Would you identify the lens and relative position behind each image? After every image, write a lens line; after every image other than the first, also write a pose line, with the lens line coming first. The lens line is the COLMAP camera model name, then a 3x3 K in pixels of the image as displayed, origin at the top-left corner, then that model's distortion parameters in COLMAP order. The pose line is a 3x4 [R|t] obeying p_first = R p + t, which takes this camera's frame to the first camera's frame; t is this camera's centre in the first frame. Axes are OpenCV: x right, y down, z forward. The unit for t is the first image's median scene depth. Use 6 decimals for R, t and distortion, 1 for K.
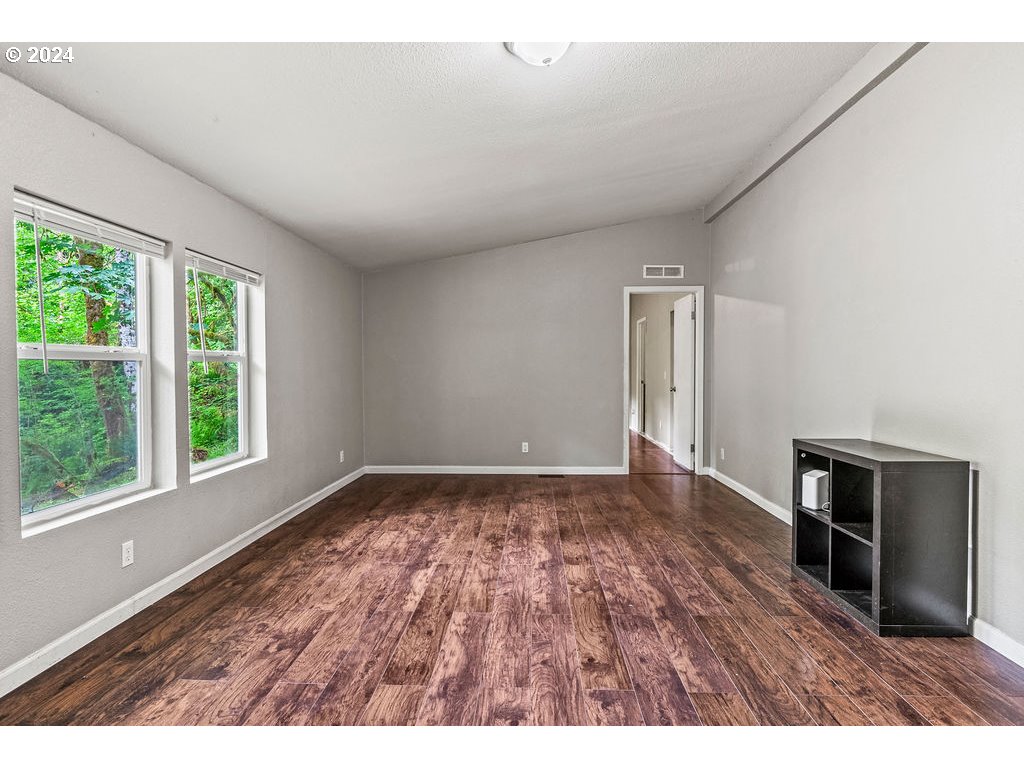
lens RADIAL K [[545.9, 0, 512.0], [0, 545.9, 384.0], [0, 0, 1]] dist [-0.004150, 0.001771]
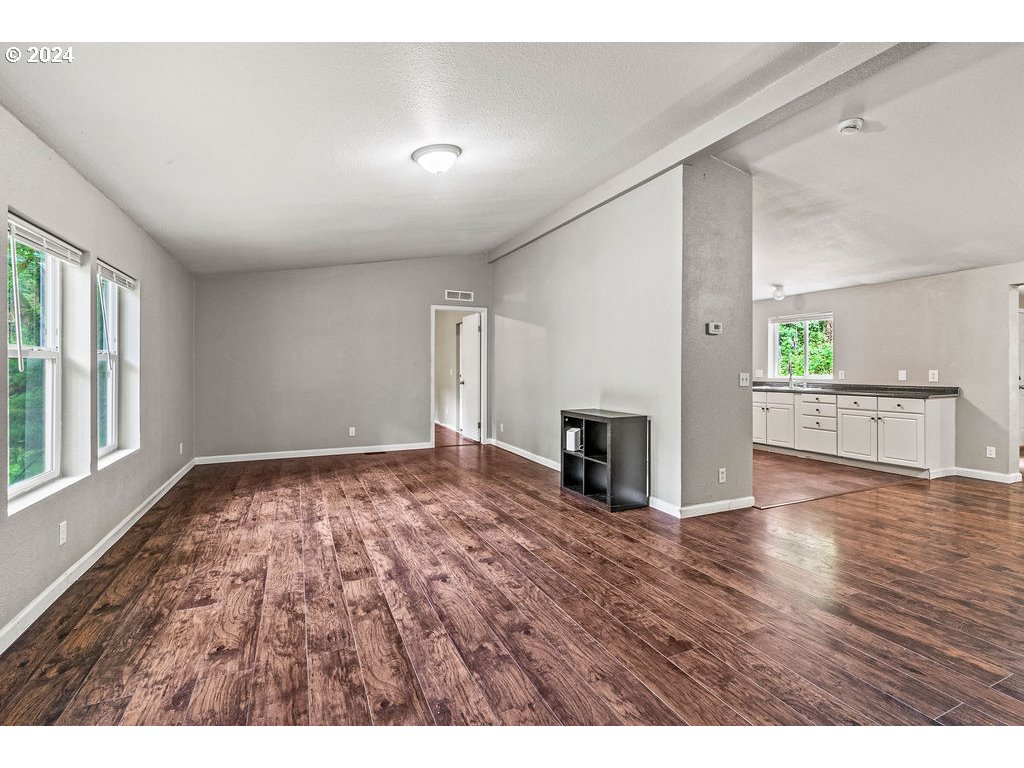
lens RADIAL K [[481.0, 0, 517.9], [0, 481.0, 369.9], [0, 0, 1]] dist [0.000877, 0.000566]
pose [[0.889527, 0.001573, 0.456880, -0.296484], [0.008202, 0.999778, -0.019410, 0.006040], [-0.456809, 0.021013, 0.889316, -0.268543]]
